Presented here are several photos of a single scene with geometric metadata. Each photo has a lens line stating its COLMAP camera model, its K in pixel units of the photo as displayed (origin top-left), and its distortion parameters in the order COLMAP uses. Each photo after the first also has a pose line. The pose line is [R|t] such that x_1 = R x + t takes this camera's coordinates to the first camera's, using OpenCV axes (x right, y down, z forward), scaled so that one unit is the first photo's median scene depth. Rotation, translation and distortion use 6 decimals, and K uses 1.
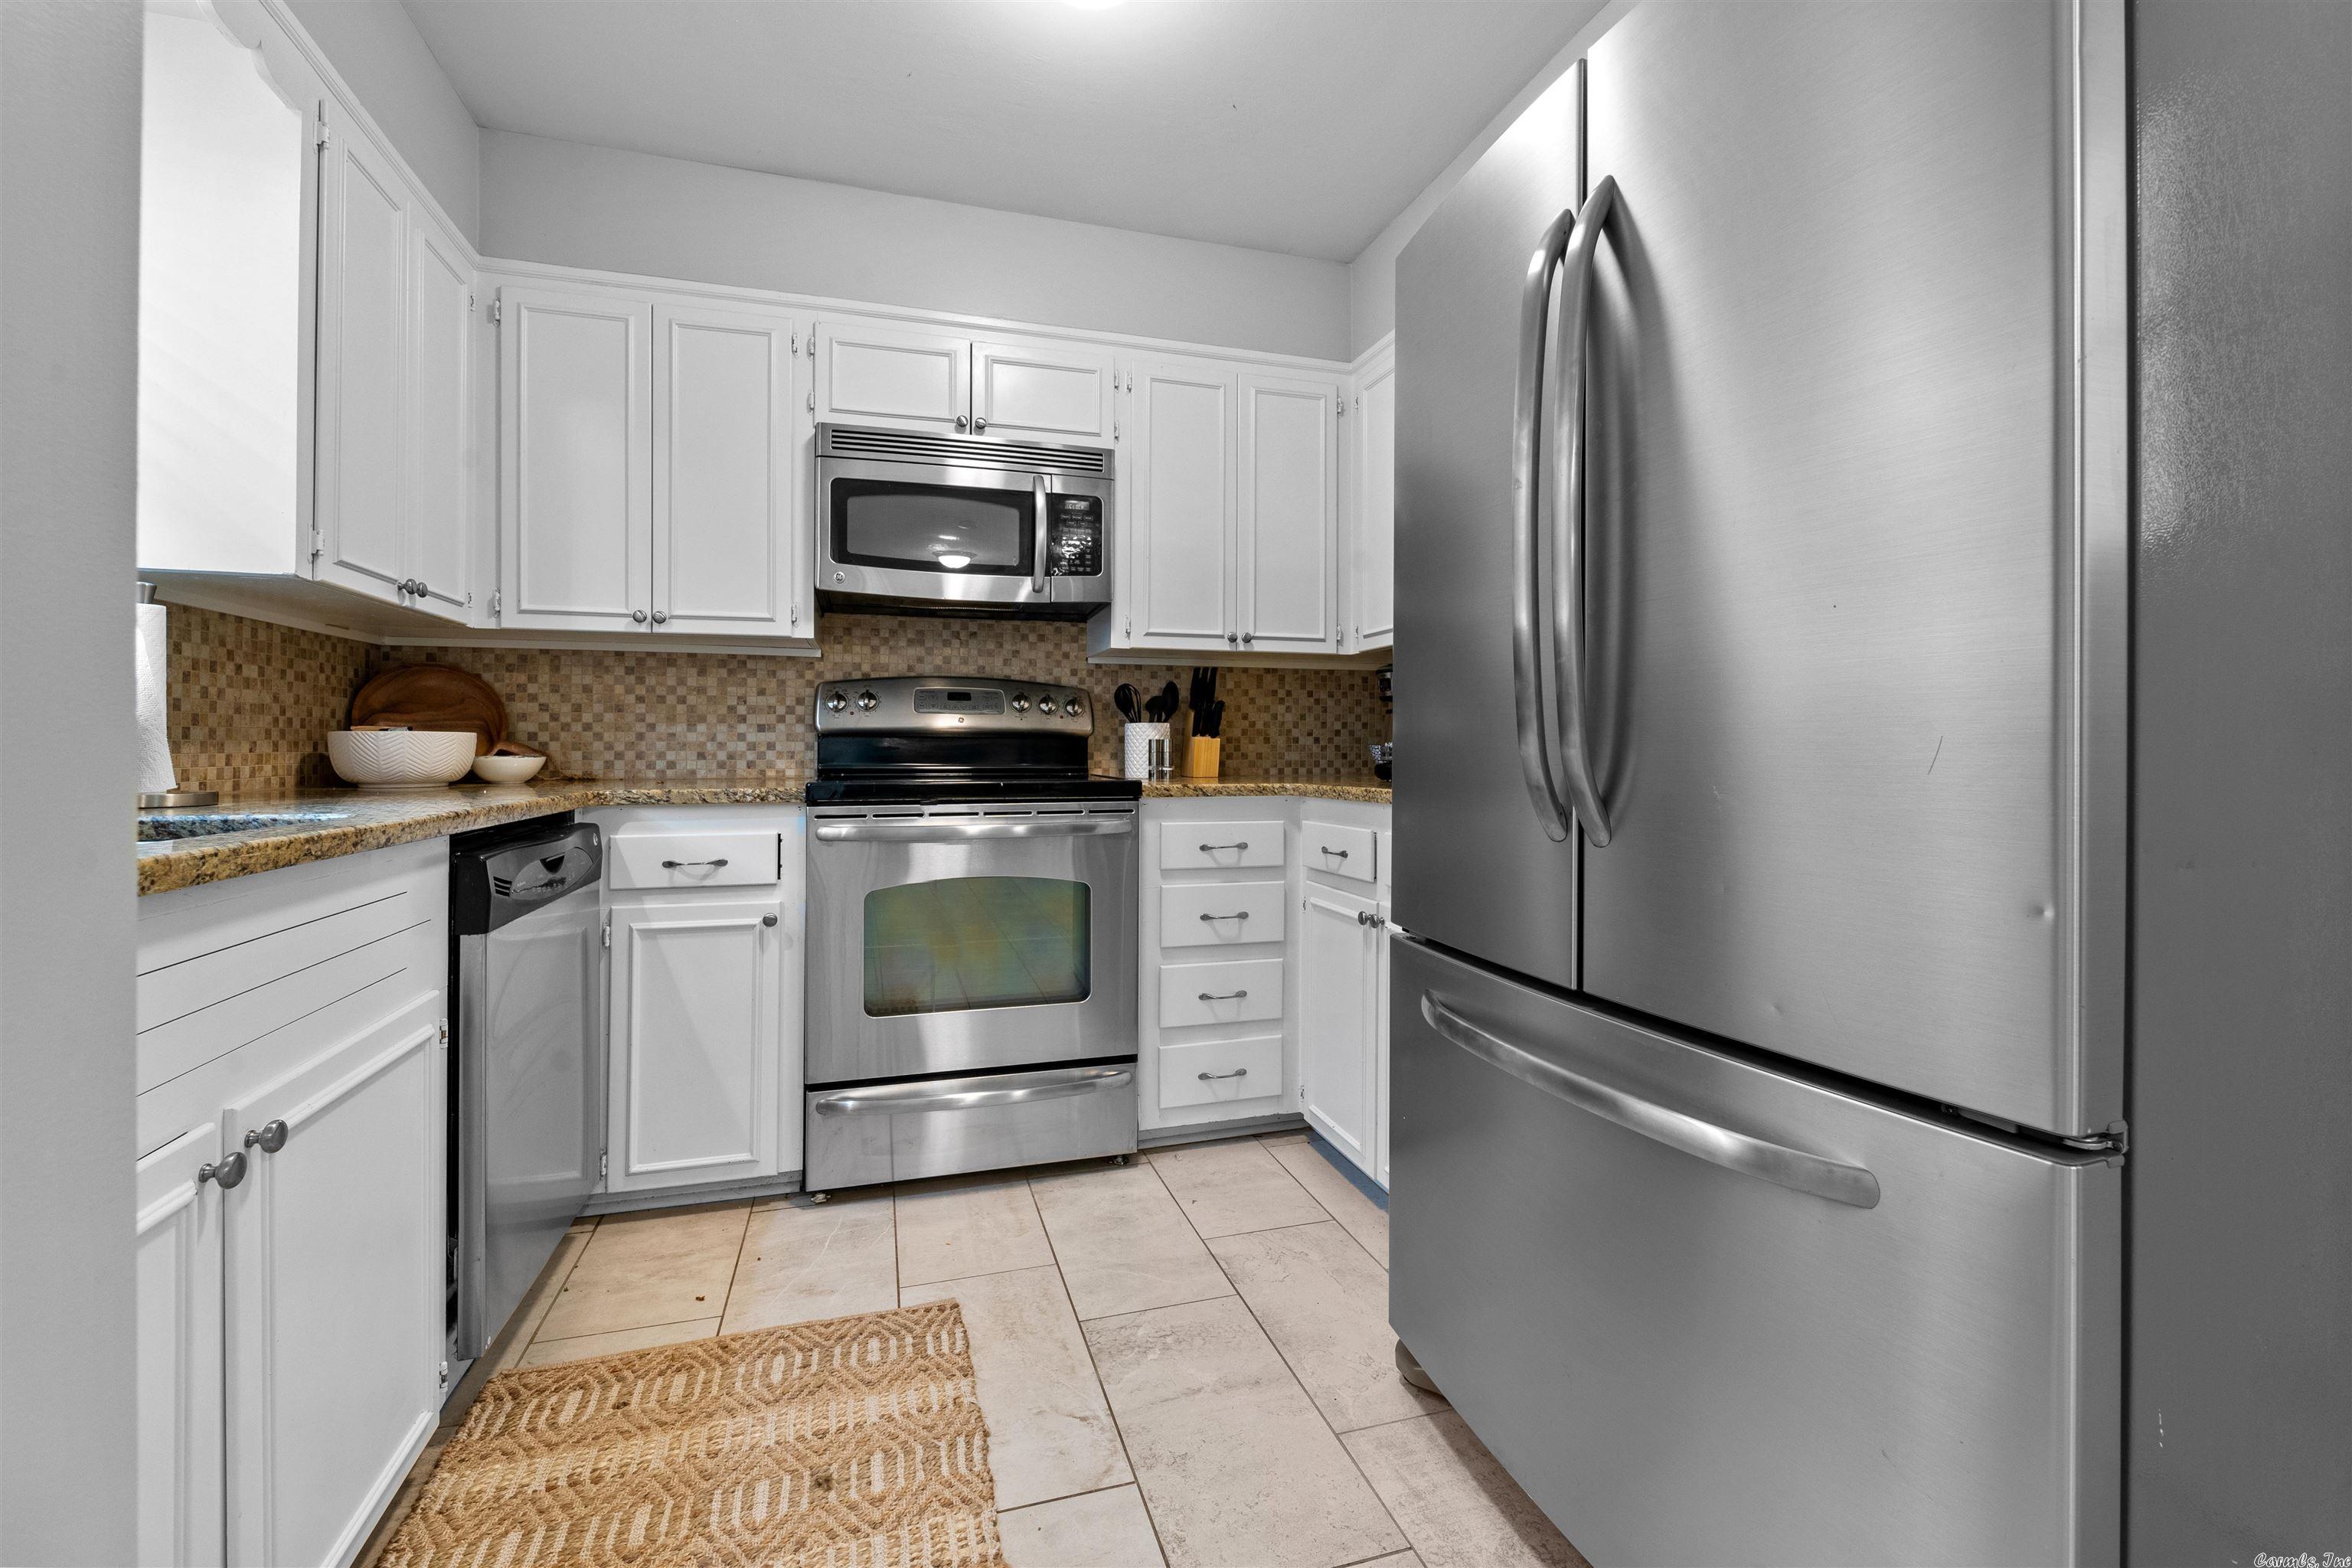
lens RADIAL K [[976.0, 0, 1173.6], [0, 976.0, 739.4], [0, 0, 1]] dist [0.006908, -0.004535]
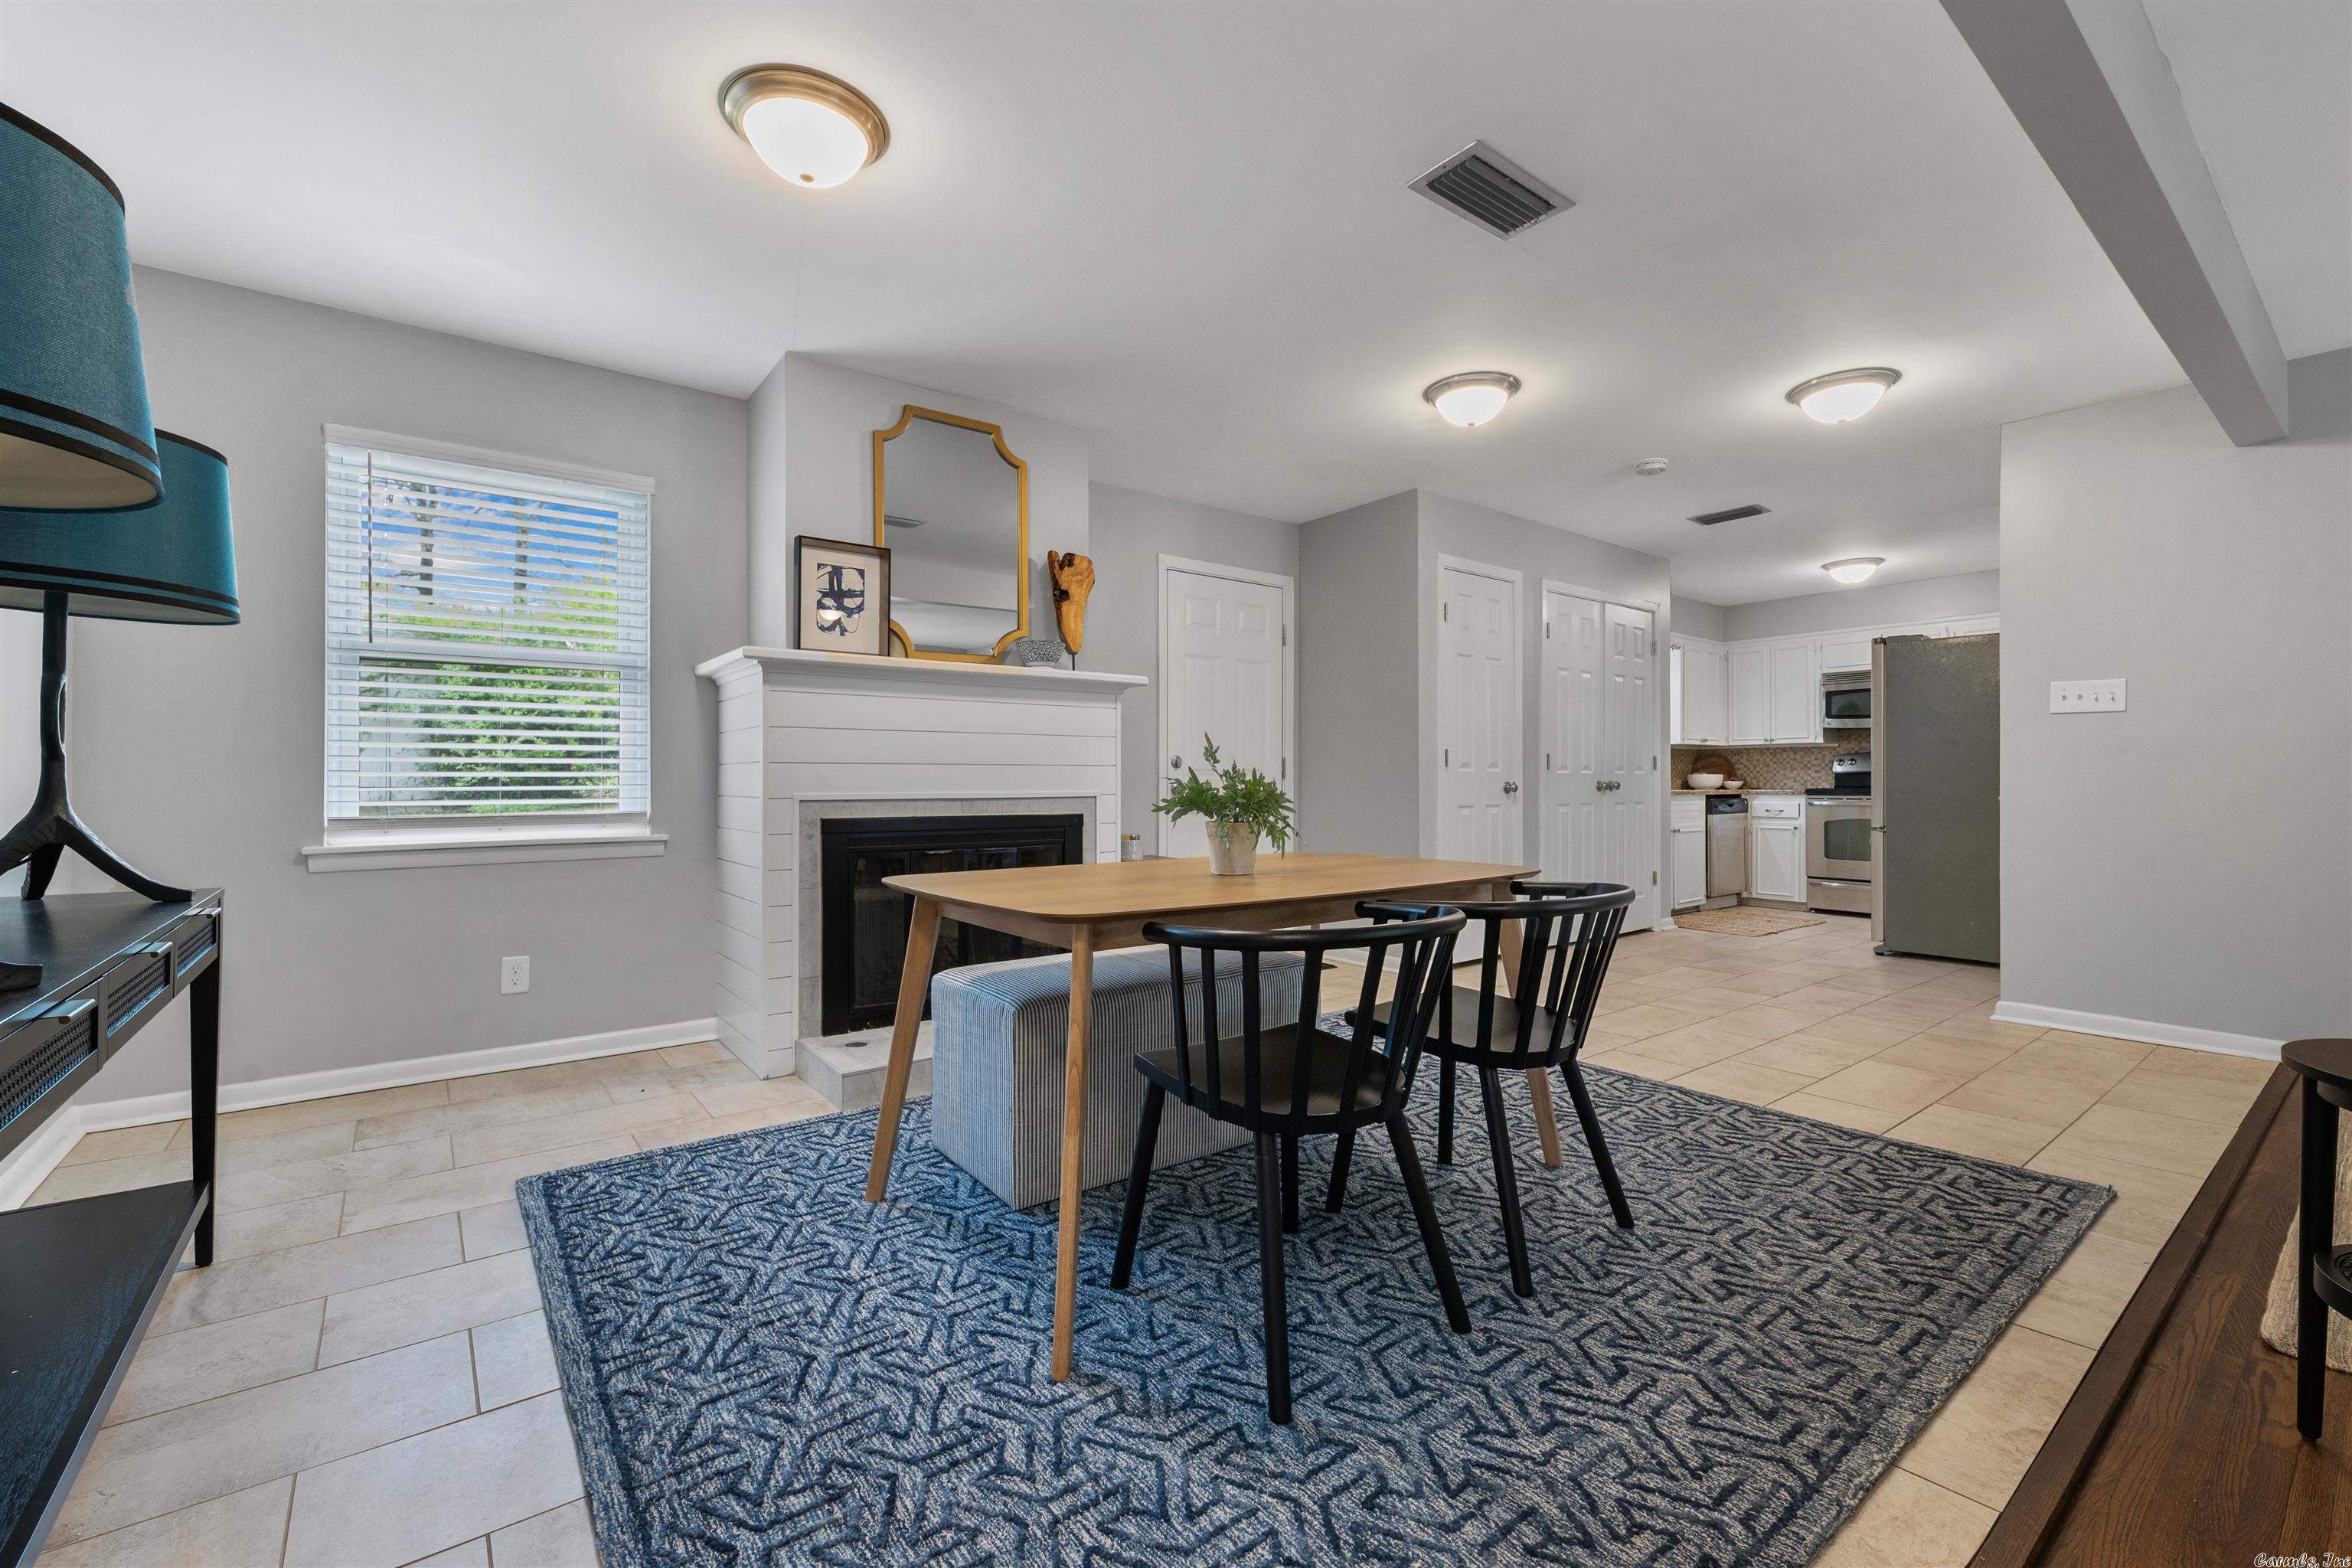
lens RADIAL K [[976.0, 0, 1165.1], [0, 976.0, 783.0], [0, 0, 1]] dist [0.006908, -0.004535]
pose [[0.349024, 0.003076, -0.937109, 1.984043], [0.008405, 0.999944, 0.006413, -0.015581], [0.937076, -0.010114, 0.348978, -2.226667]]
